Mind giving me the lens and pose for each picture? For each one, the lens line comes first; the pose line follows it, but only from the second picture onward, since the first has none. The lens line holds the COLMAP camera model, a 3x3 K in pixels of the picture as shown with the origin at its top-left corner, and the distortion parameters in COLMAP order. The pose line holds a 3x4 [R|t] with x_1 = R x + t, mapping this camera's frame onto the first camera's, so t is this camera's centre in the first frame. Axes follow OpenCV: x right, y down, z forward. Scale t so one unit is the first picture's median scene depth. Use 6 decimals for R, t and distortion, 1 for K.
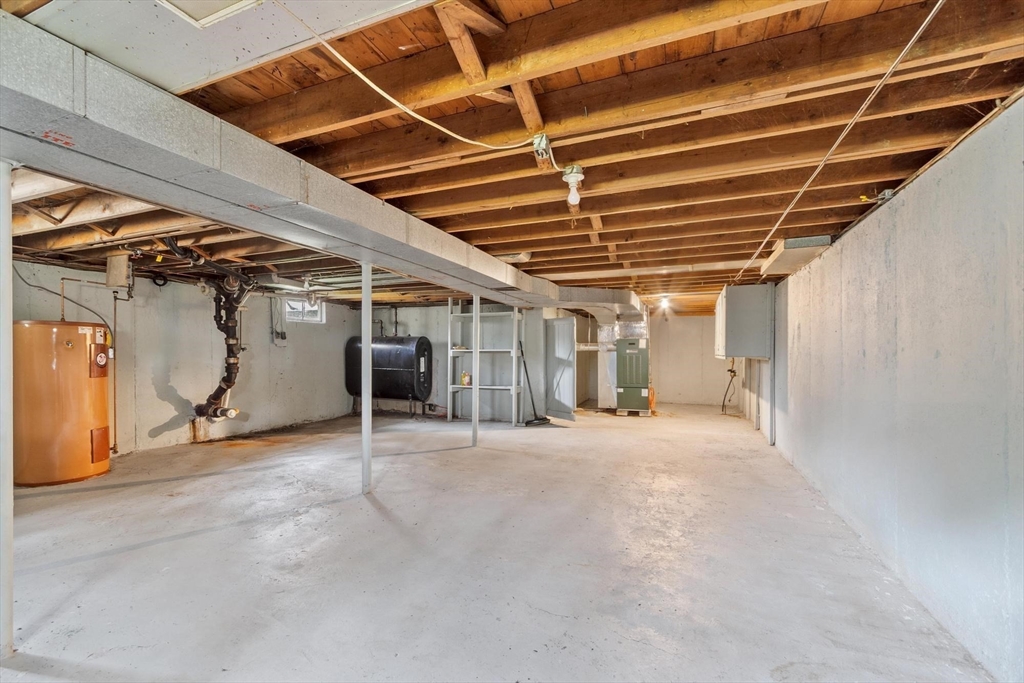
lens RADIAL K [[428.5, 0, 507.7], [0, 428.5, 352.2], [0, 0, 1]] dist [-0.002332, -0.000063]
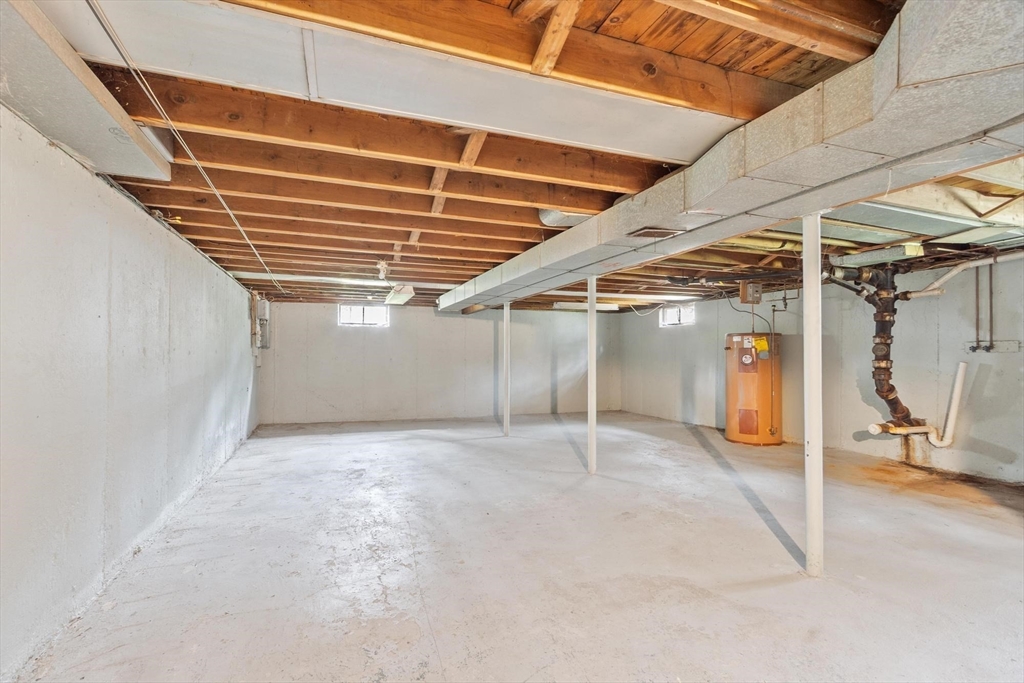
lens RADIAL K [[459.7, 0, 485.5], [0, 459.7, 349.3], [0, 0, 1]] dist [0.001973, 0.000316]
pose [[-0.749095, -0.010964, -0.662372, 0.711228], [-0.001713, 0.999892, -0.014613, 0.008993], [0.662461, -0.009812, -0.749032, 1.719140]]
